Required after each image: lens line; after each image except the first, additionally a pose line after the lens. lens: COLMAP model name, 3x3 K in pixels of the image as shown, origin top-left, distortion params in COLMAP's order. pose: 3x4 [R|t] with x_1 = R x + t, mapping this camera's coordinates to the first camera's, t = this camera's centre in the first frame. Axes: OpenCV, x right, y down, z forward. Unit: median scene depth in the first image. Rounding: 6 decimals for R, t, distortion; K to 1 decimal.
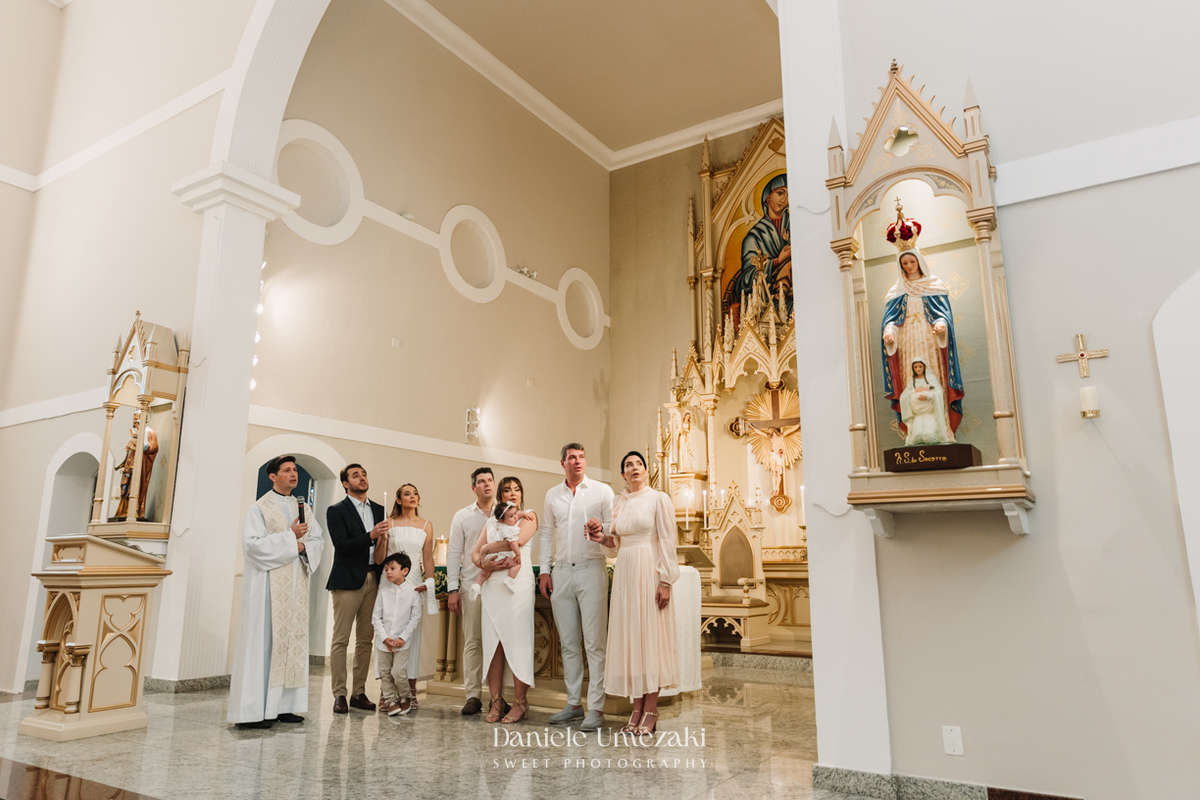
lens RADIAL K [[781.6, 0, 600.0], [0, 781.6, 400.0], [0, 0, 1]] dist [0.007564, 0.000674]
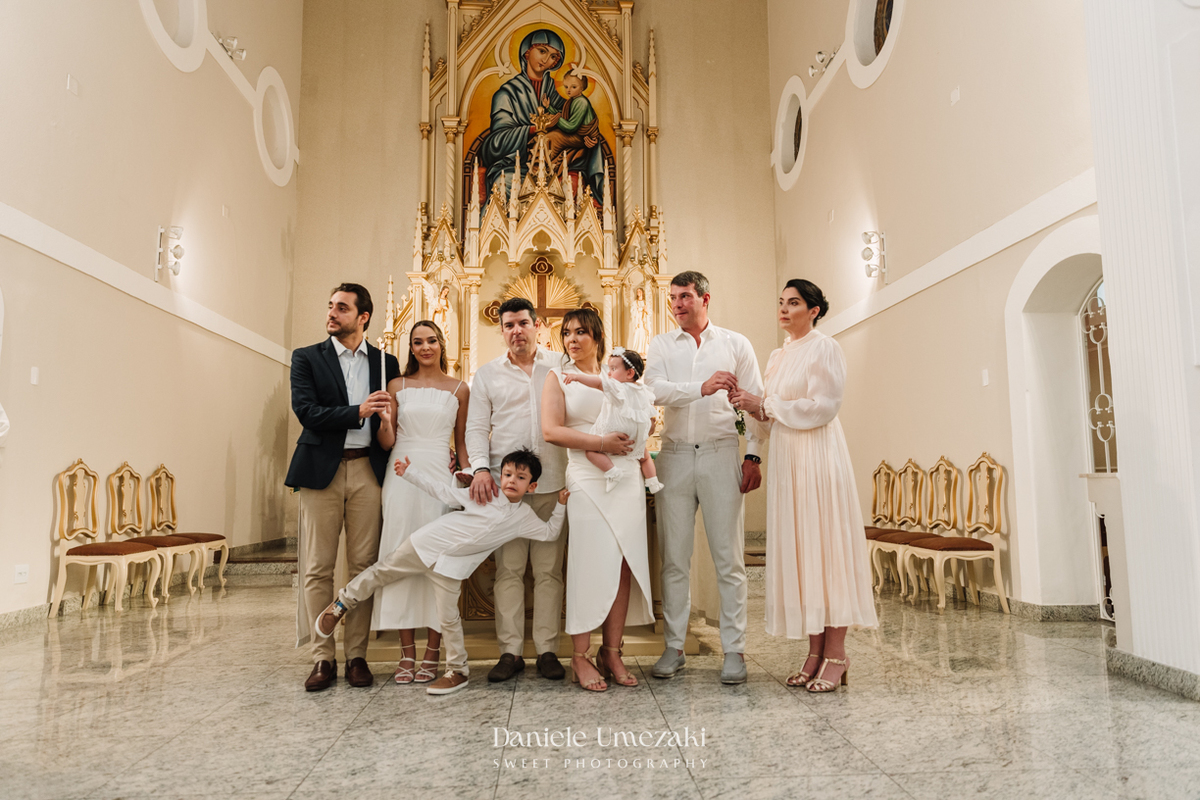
lens RADIAL K [[781.6, 0, 600.0], [0, 781.6, 400.0], [0, 0, 1]] dist [0.007564, 0.000674]
pose [[0.807206, 0.058493, 0.587364, -0.202898], [-0.117790, 0.991026, 0.063184, 0.056130], [-0.578397, -0.120188, 0.806853, 0.214112]]
